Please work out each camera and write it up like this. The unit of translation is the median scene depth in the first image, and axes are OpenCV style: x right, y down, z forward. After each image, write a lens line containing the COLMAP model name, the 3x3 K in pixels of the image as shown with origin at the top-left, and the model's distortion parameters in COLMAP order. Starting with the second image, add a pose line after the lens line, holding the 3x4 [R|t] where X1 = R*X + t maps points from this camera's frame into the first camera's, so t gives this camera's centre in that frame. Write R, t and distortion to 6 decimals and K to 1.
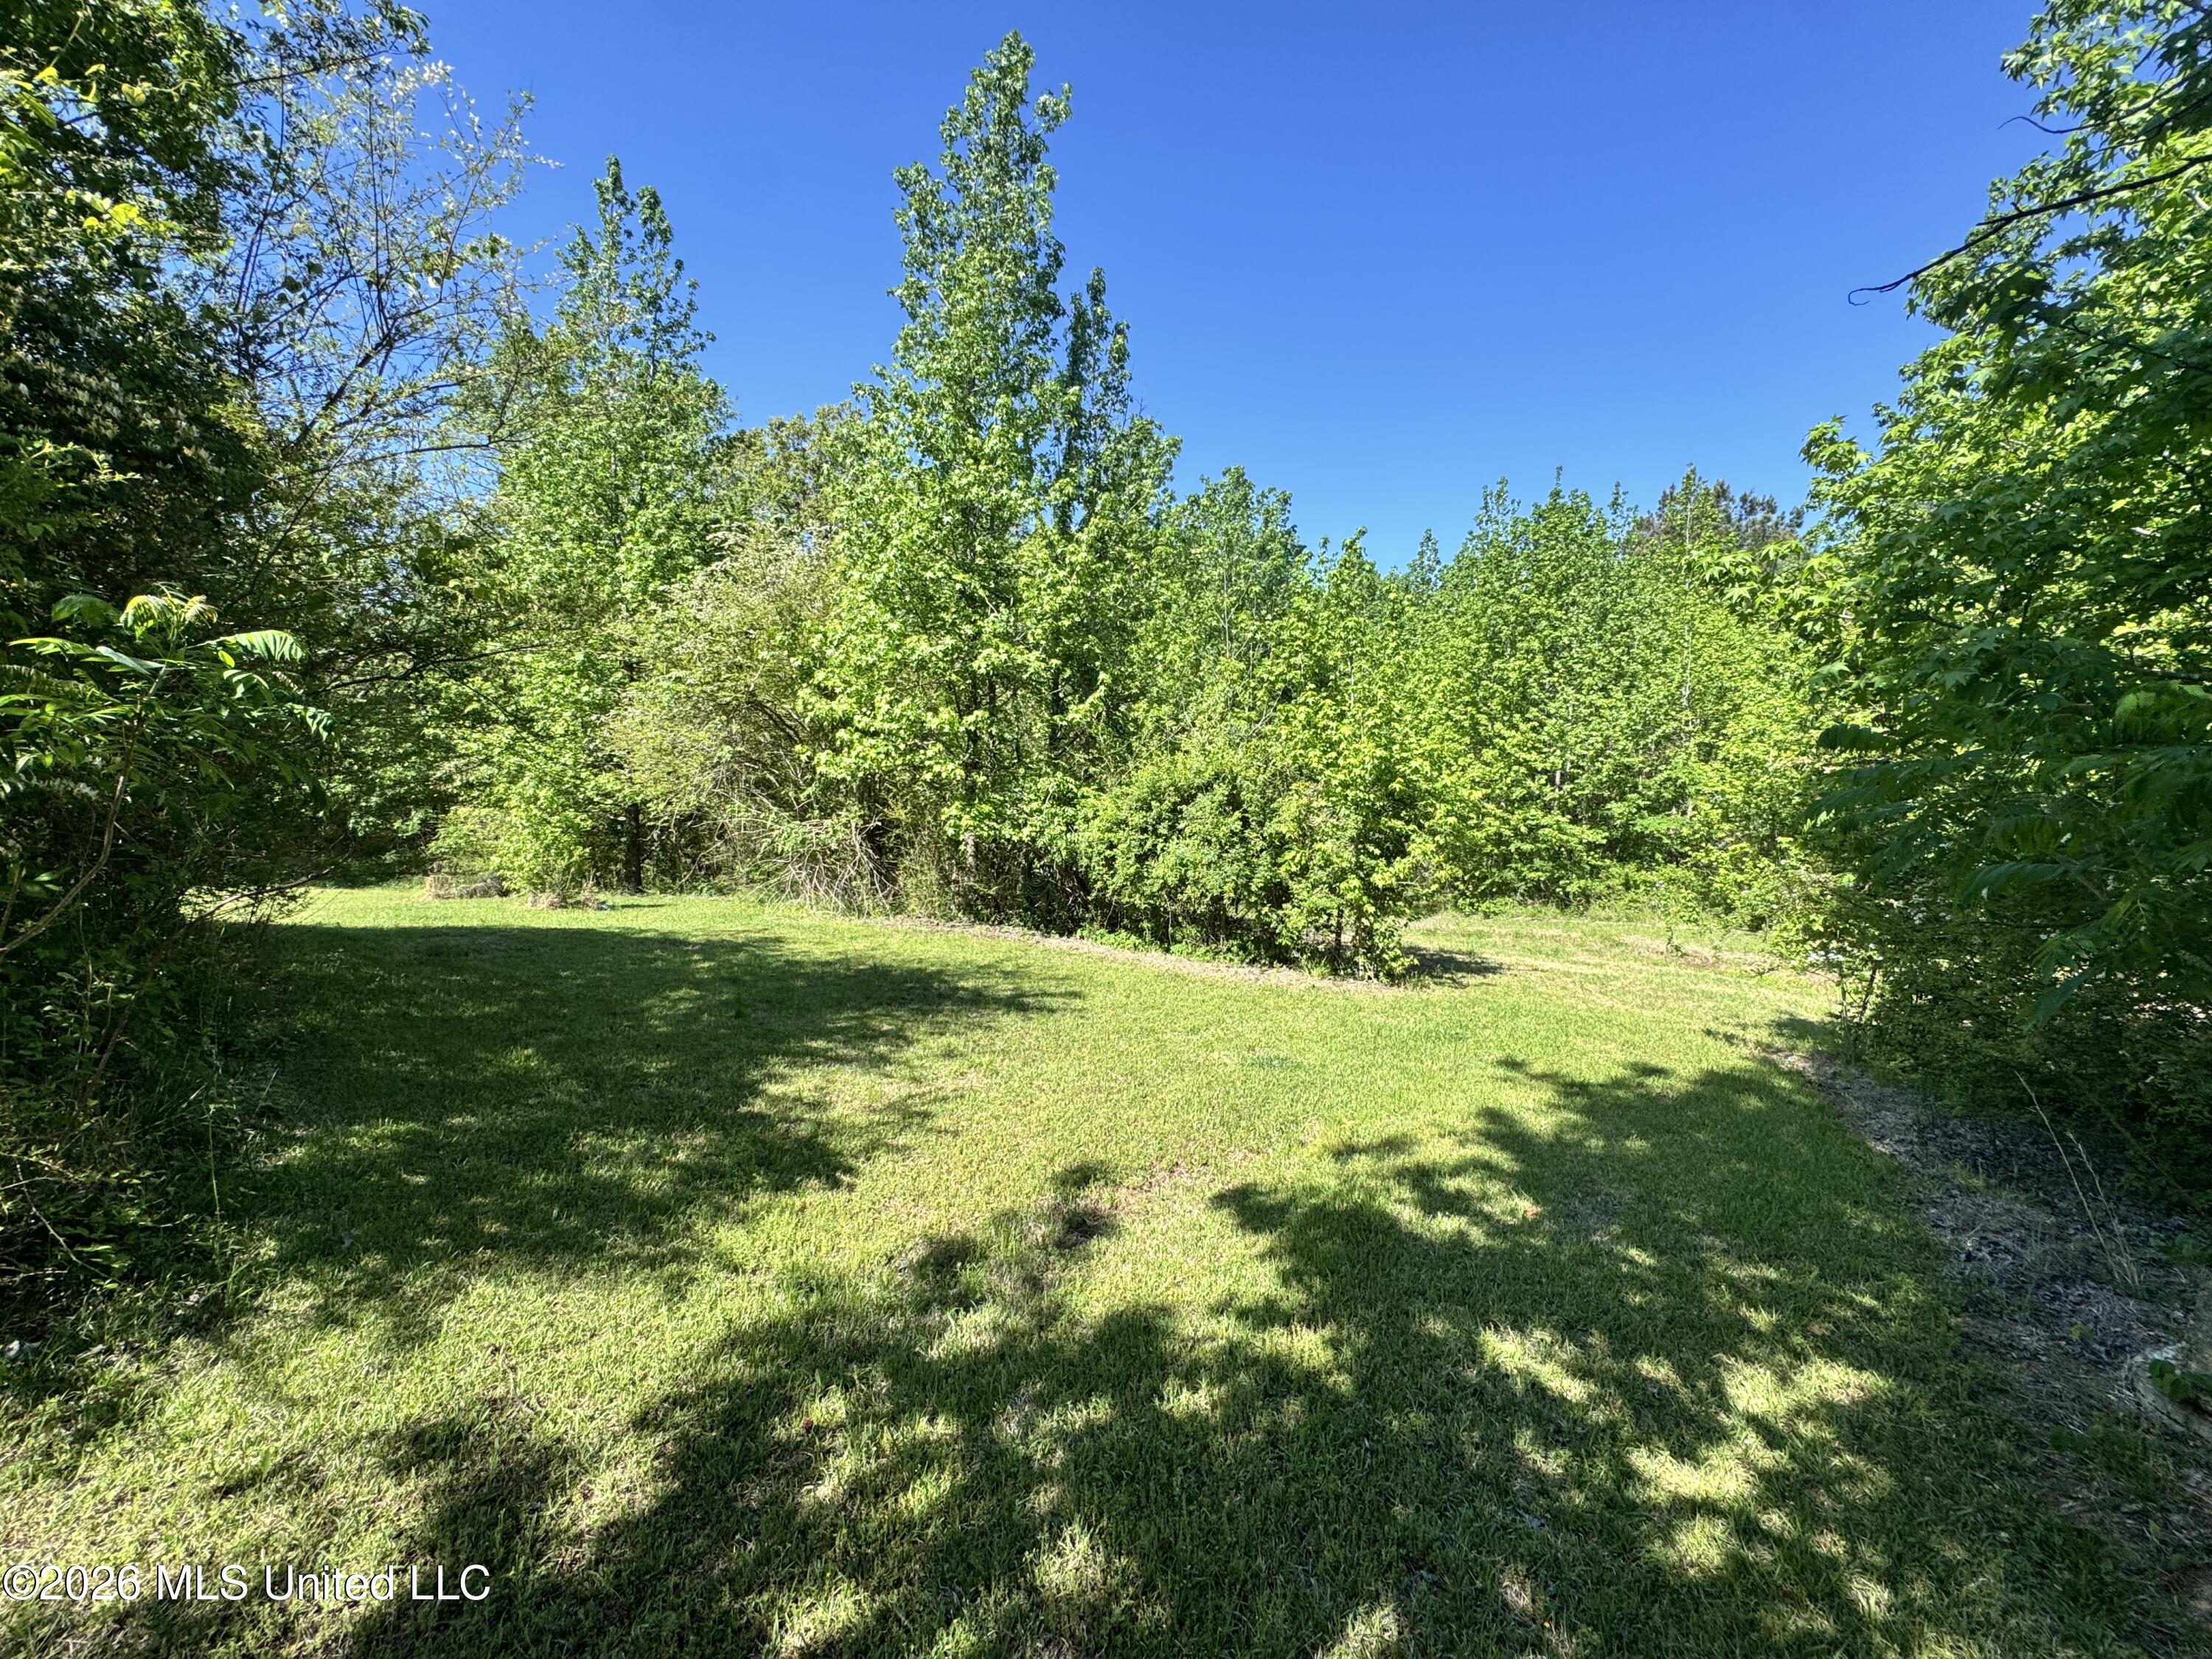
lens RADIAL K [[887.3, 0, 1104.6], [0, 887.3, 836.7], [0, 0, 1]] dist [-0.000206, -0.000376]
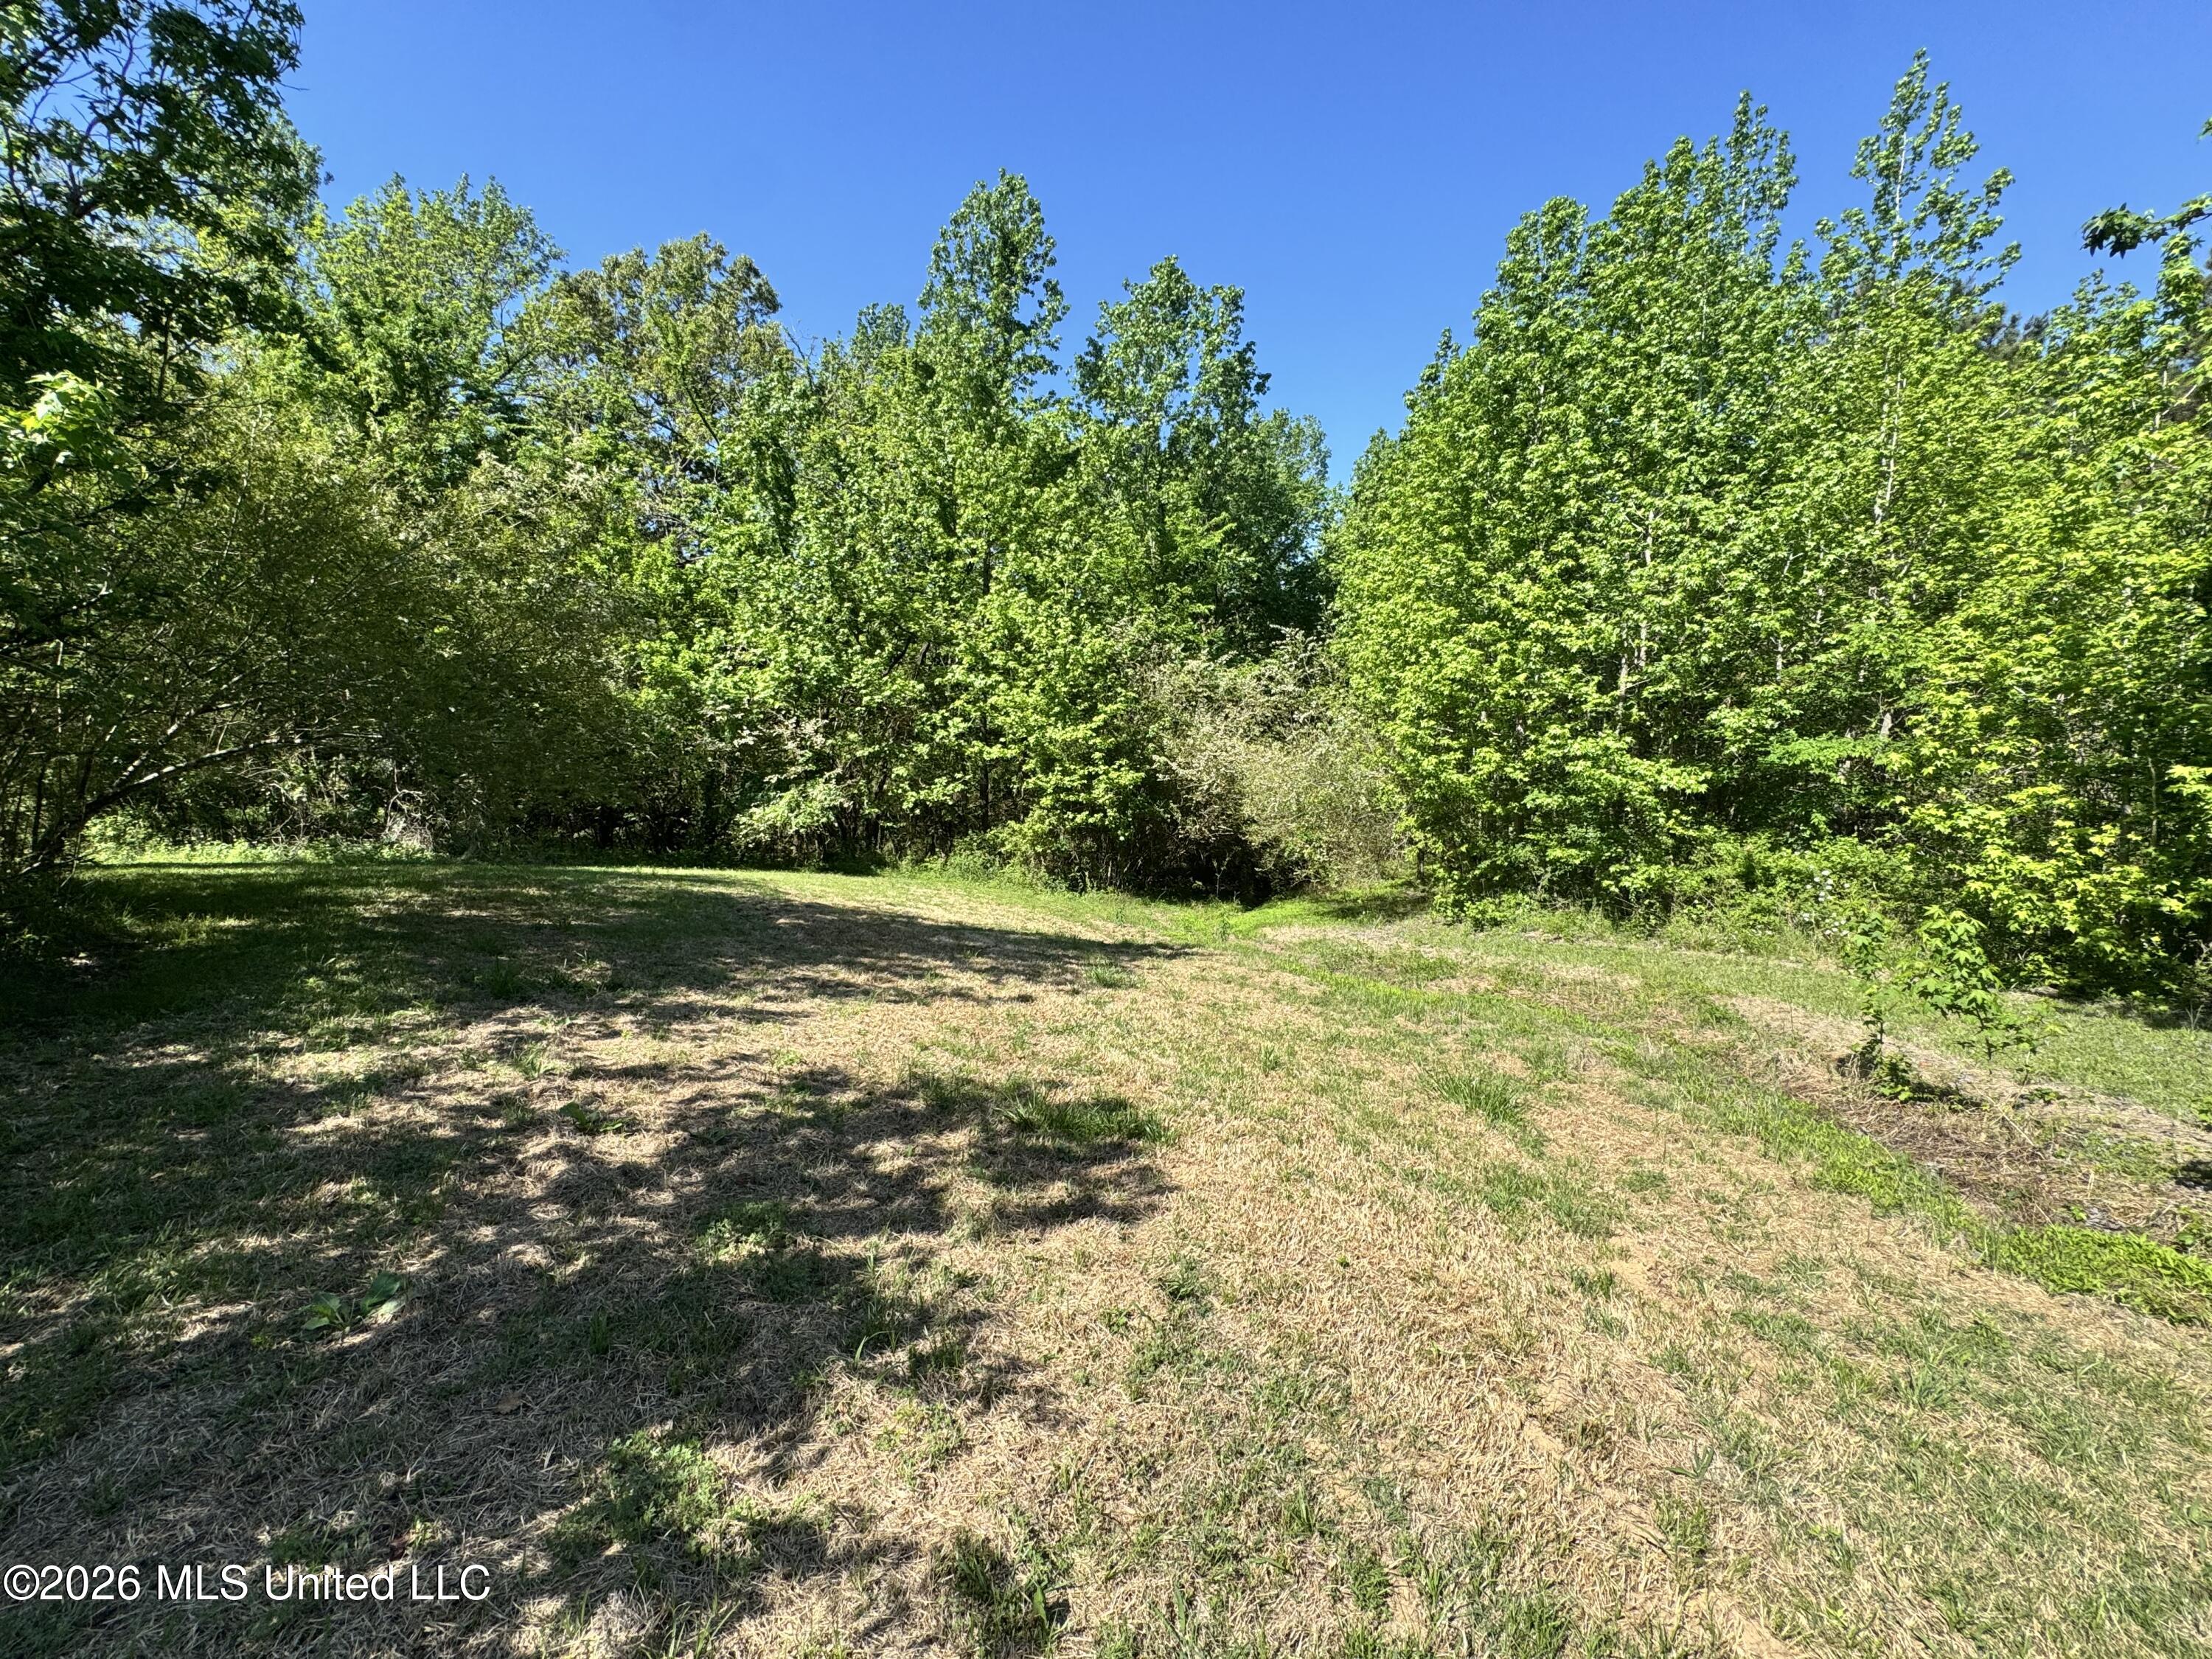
lens RADIAL K [[887.3, 0, 1107.4], [0, 887.3, 829.9], [0, 0, 1]] dist [-0.000206, -0.000376]
pose [[0.995321, 0.011045, -0.095989, 0.274036], [-0.008506, 0.999604, 0.026813, 0.017486], [0.096247, -0.025871, 0.995021, 0.463849]]
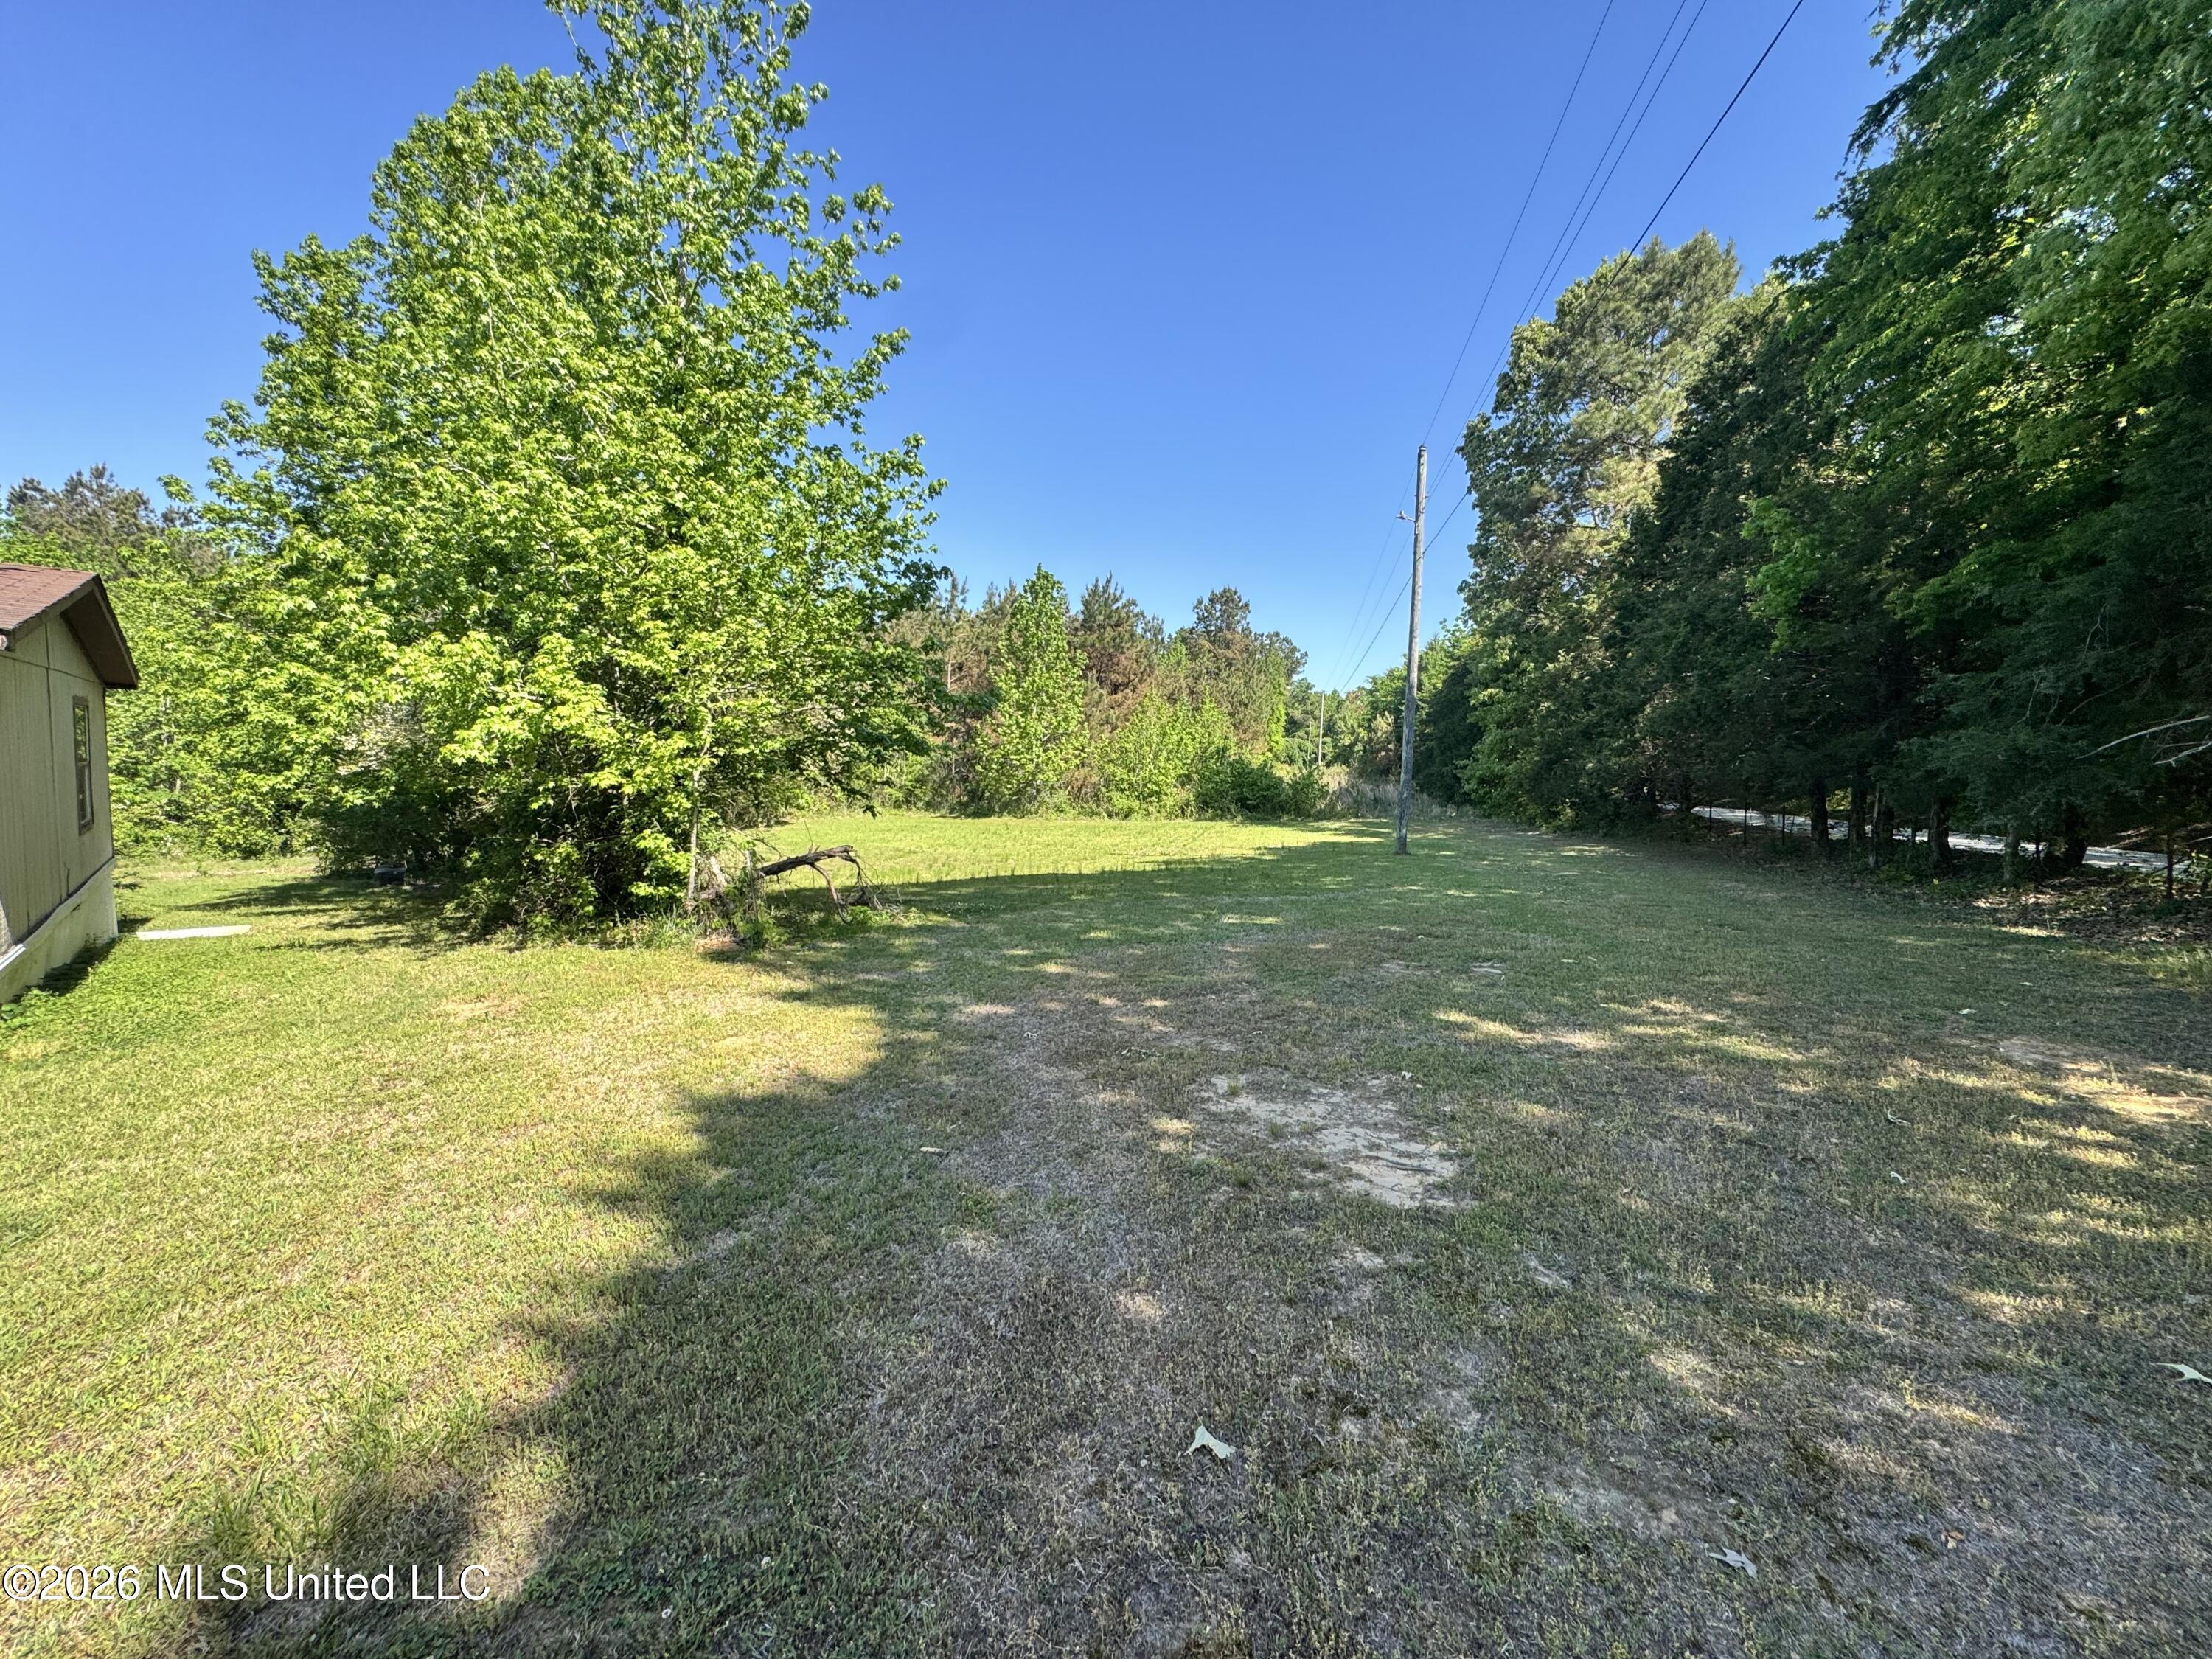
lens RADIAL K [[887.3, 0, 1106.6], [0, 887.3, 835.2], [0, 0, 1]] dist [-0.000206, -0.000376]
pose [[0.102668, -0.091769, 0.990474, -0.644319], [0.033484, 0.995490, 0.088763, -0.028363], [-0.994152, 0.024052, 0.105278, -0.679886]]
